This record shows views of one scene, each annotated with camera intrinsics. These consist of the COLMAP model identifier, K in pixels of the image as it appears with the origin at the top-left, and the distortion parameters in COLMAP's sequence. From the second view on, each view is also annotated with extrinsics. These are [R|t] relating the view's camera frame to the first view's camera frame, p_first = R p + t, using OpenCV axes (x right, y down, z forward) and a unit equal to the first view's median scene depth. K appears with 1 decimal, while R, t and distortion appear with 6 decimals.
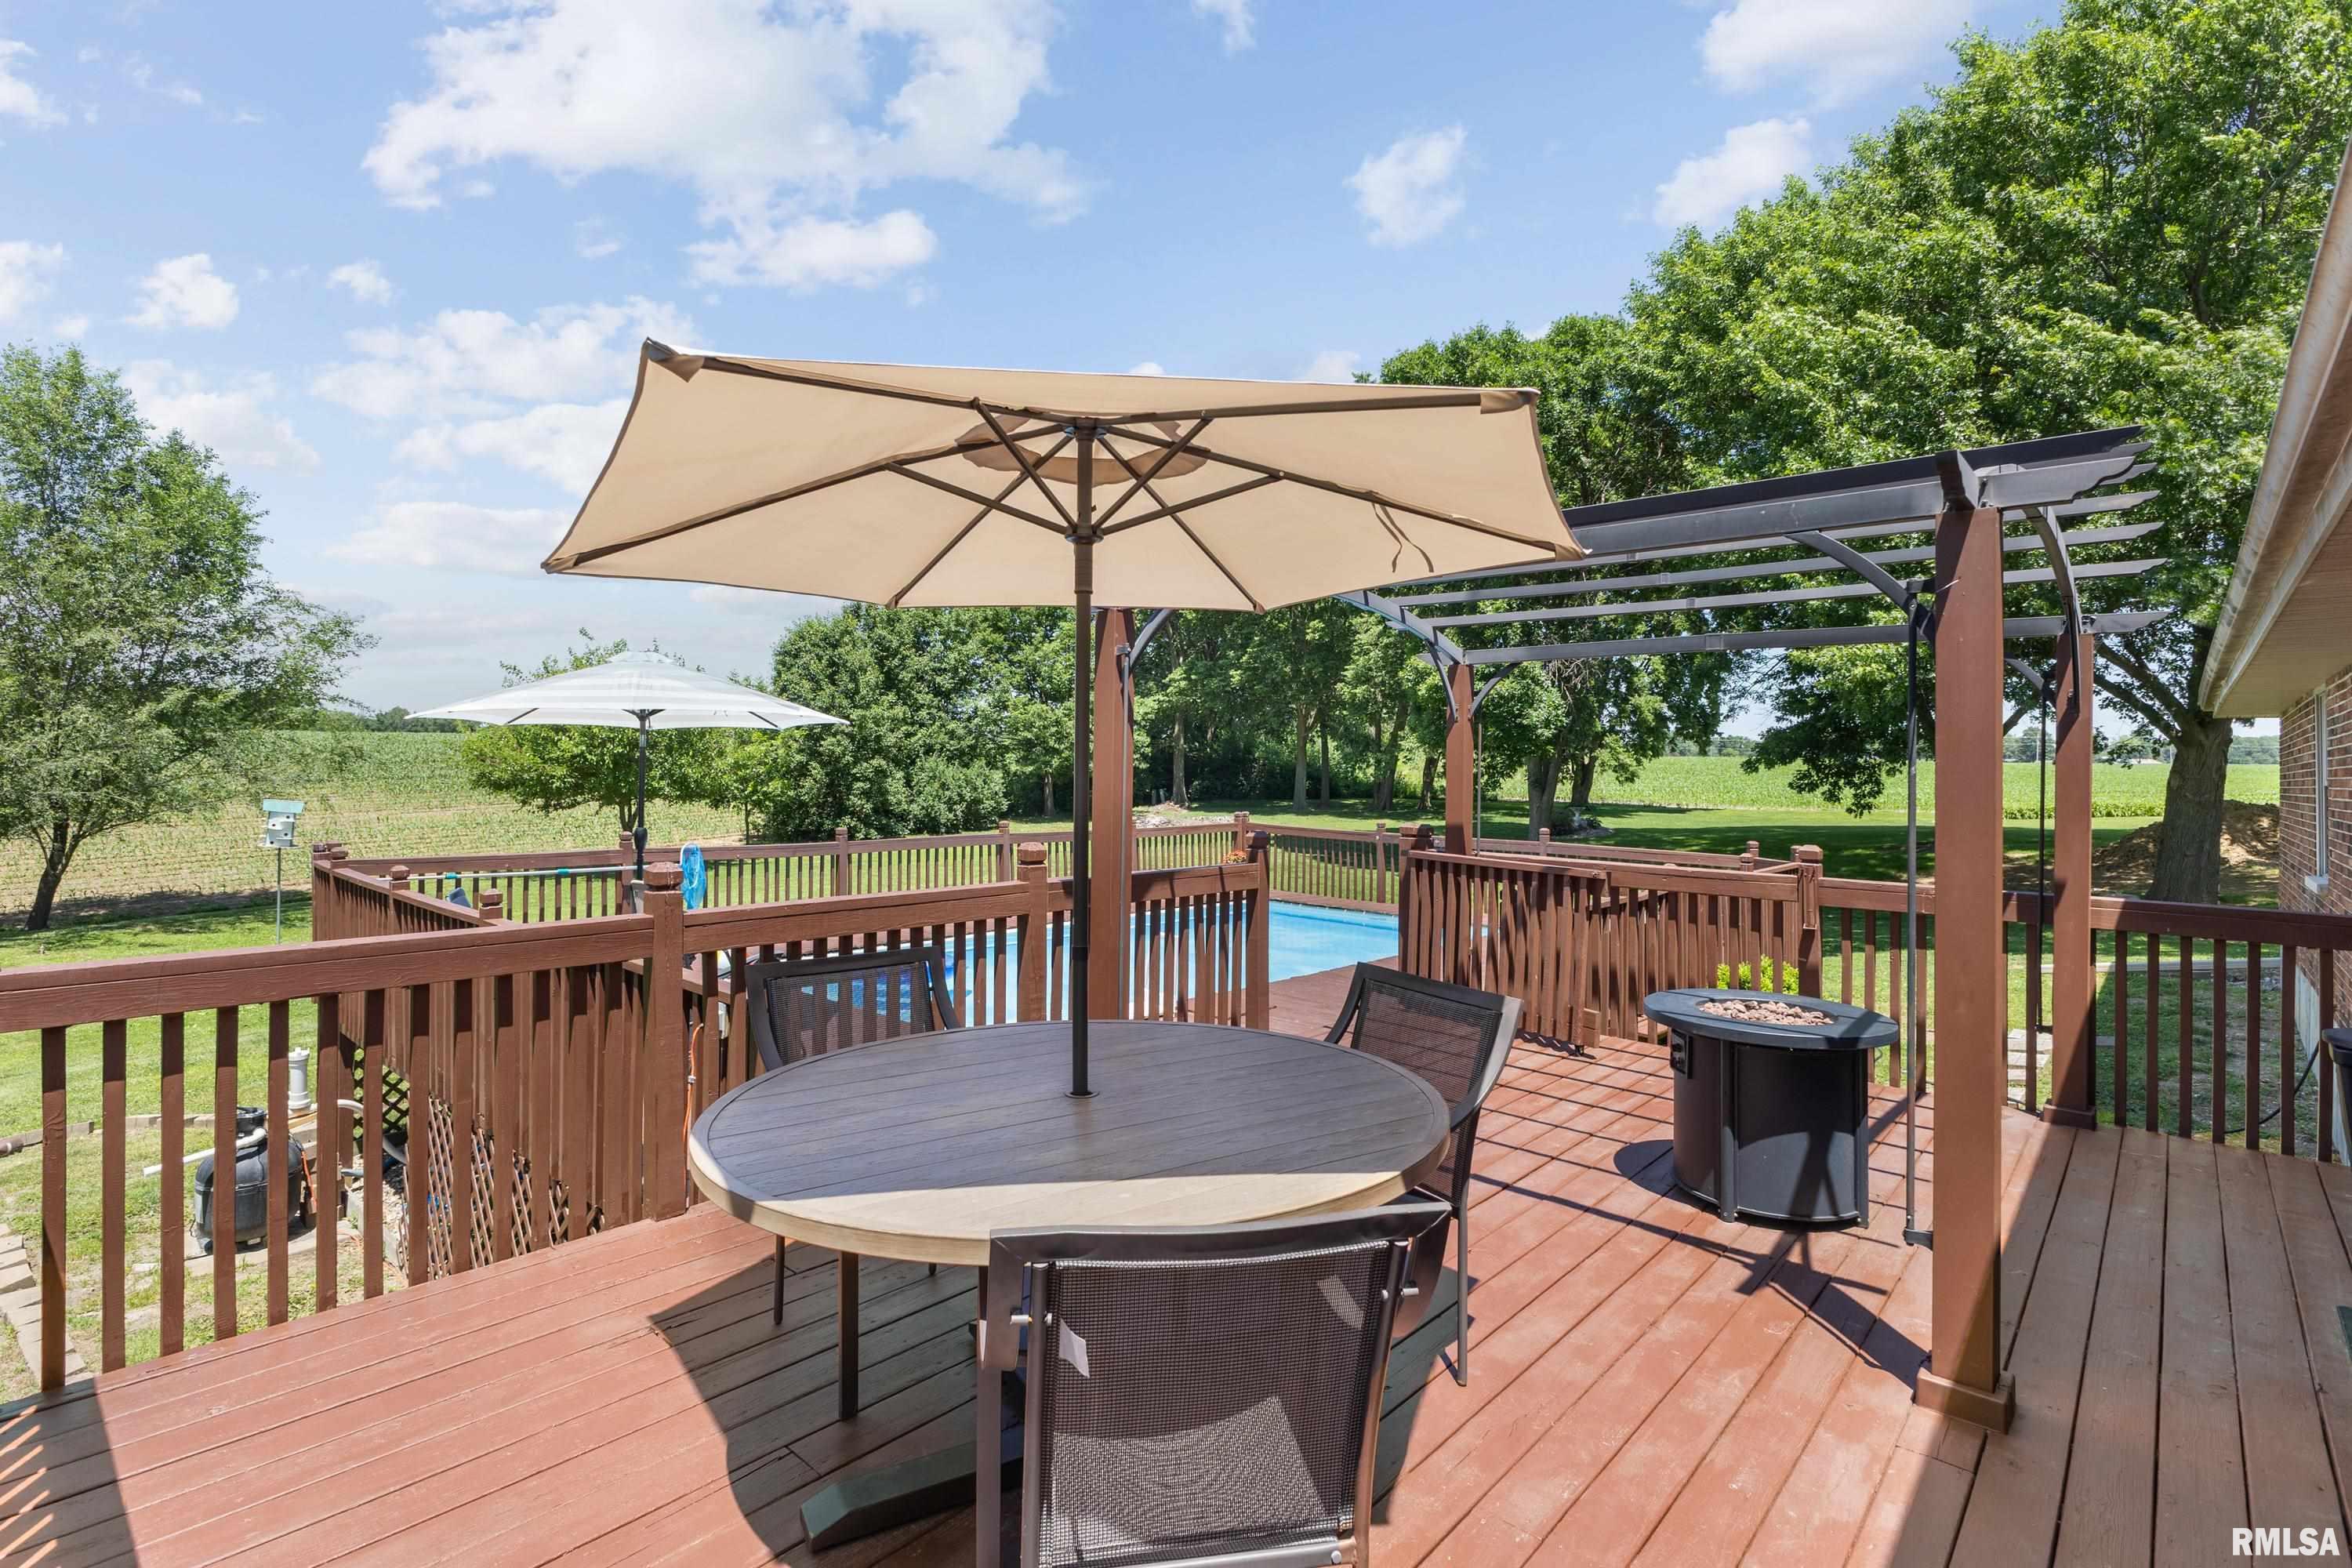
lens RADIAL K [[1127.0, 0, 1176.0], [0, 1127.0, 784.0], [0, 0, 1]] dist [0.029690, -0.000052]
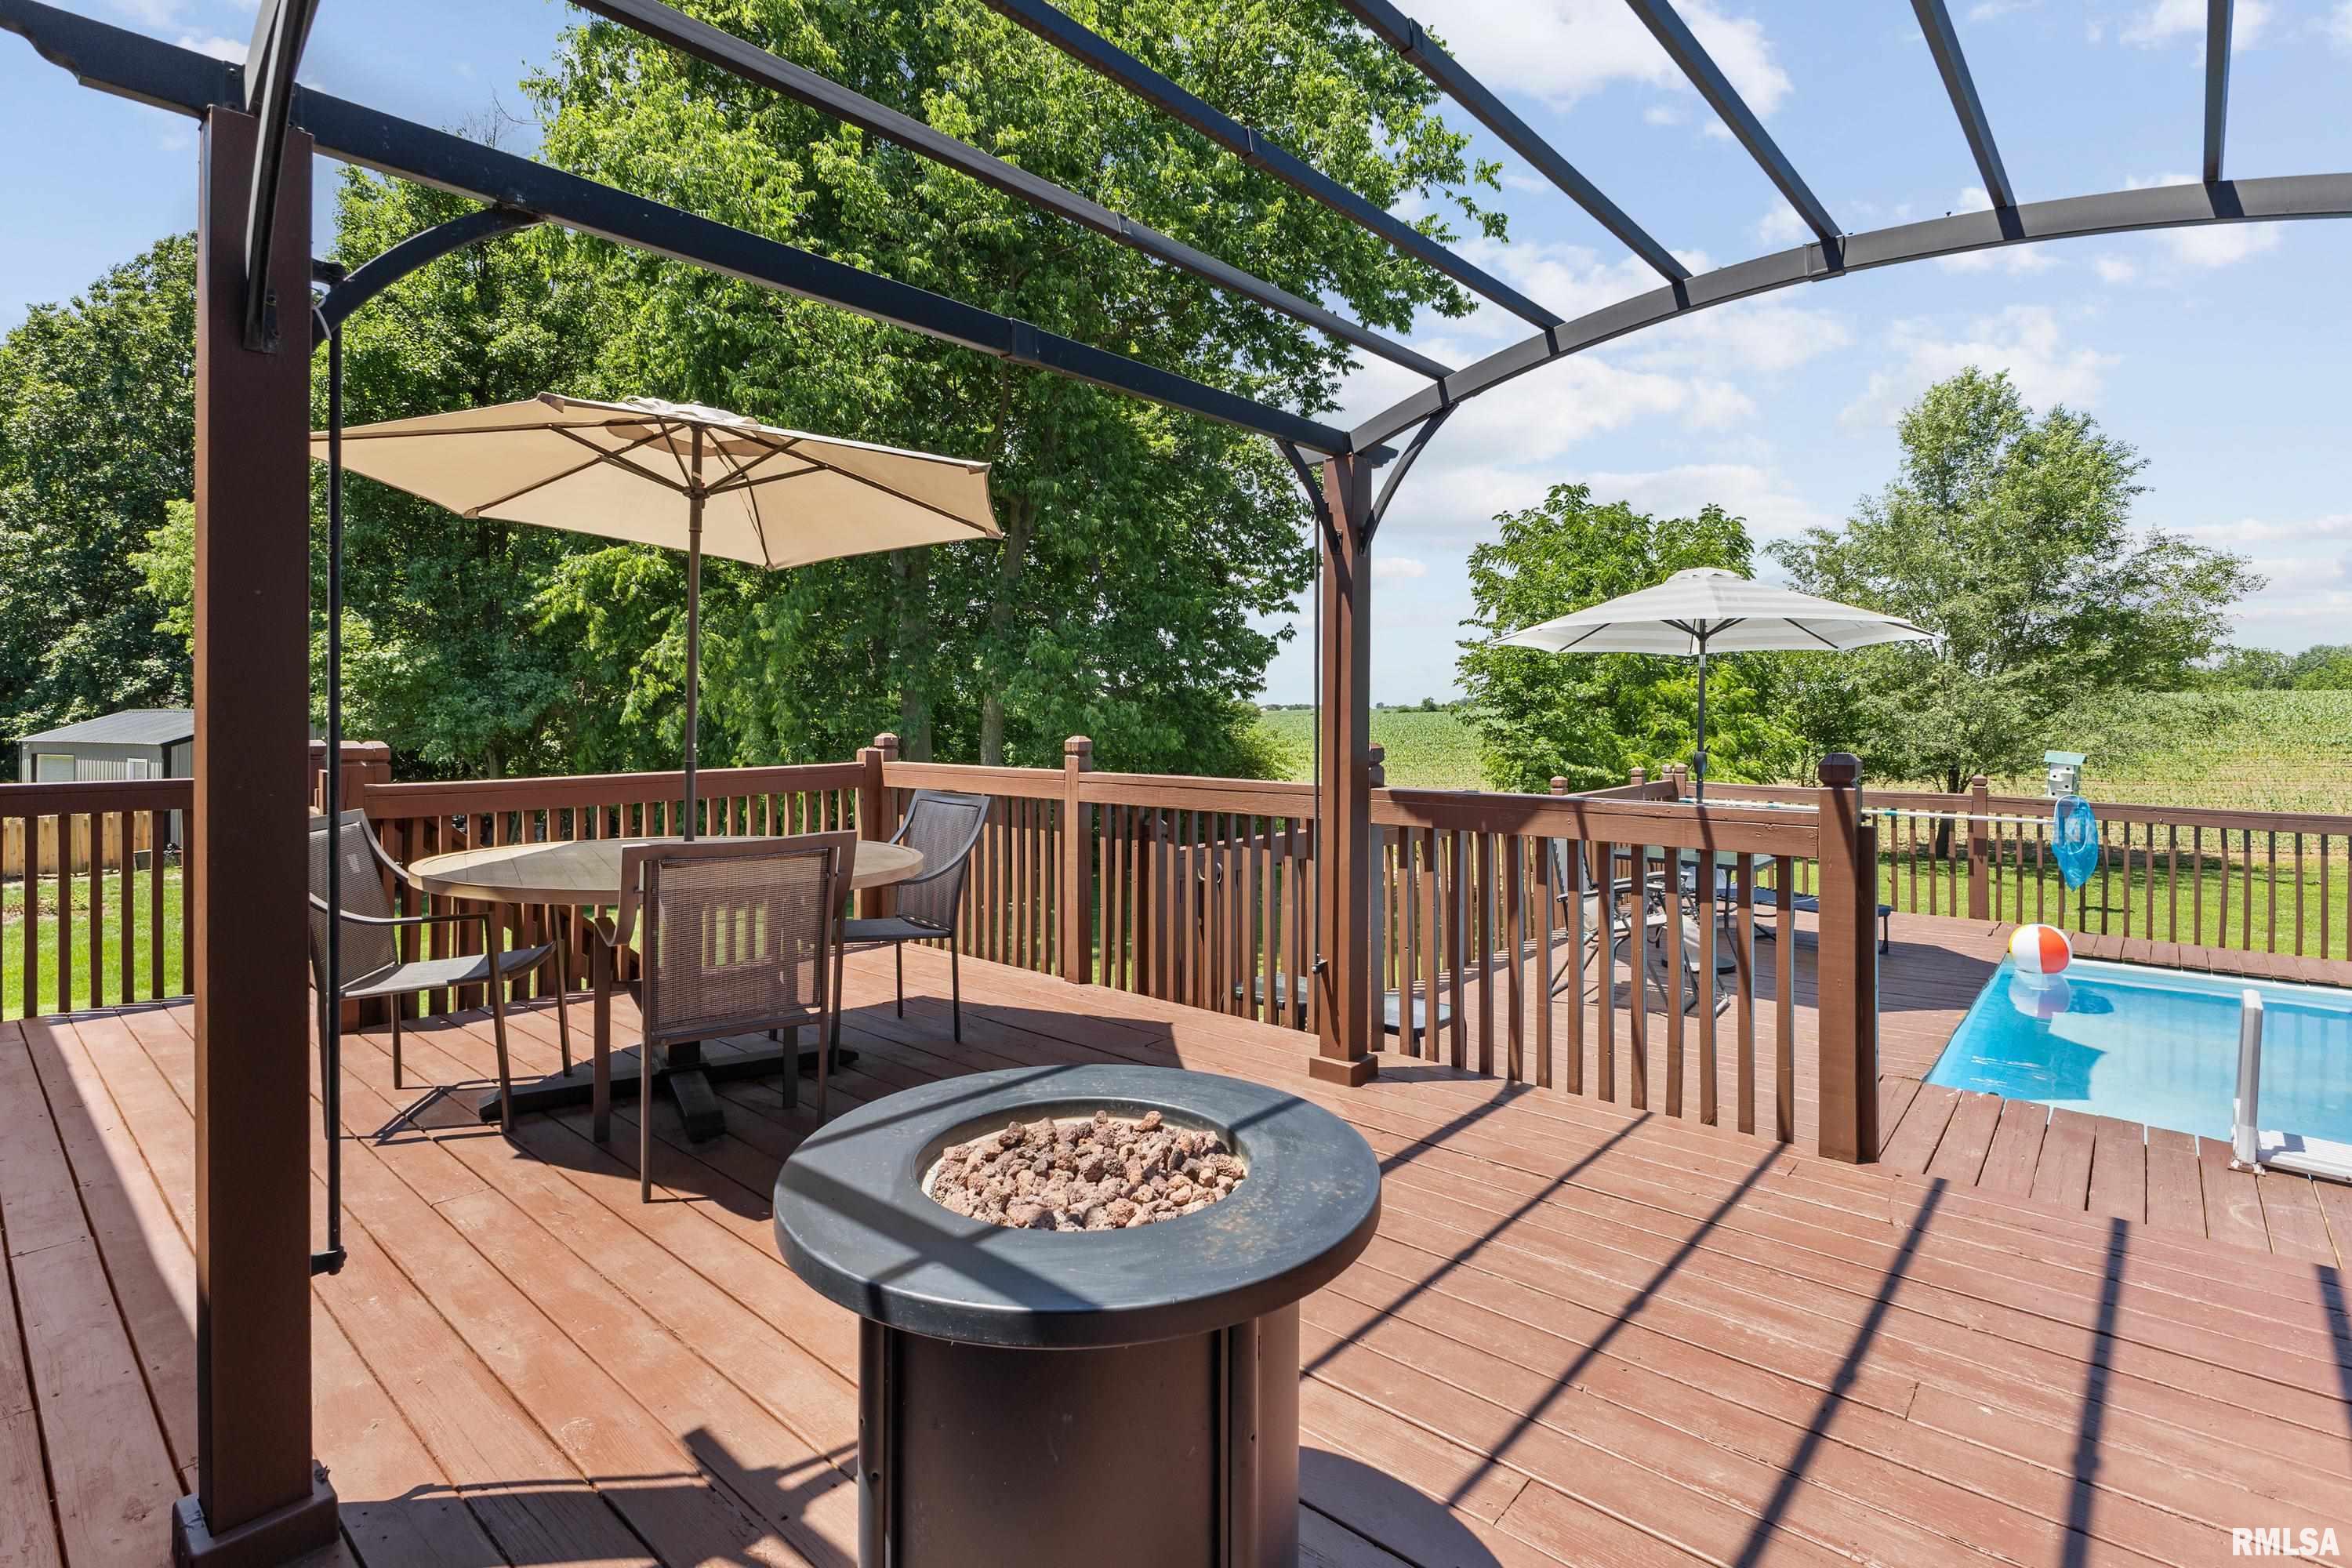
lens RADIAL K [[1116.9, 0, 1183.0], [0, 1116.9, 721.1], [0, 0, 1]] dist [0.023188, -0.000047]
pose [[0.008731, -0.007093, -0.999937, 0.116421], [-0.022084, 0.999730, -0.007284, 0.006698], [0.999718, 0.022146, 0.008572, 0.131386]]
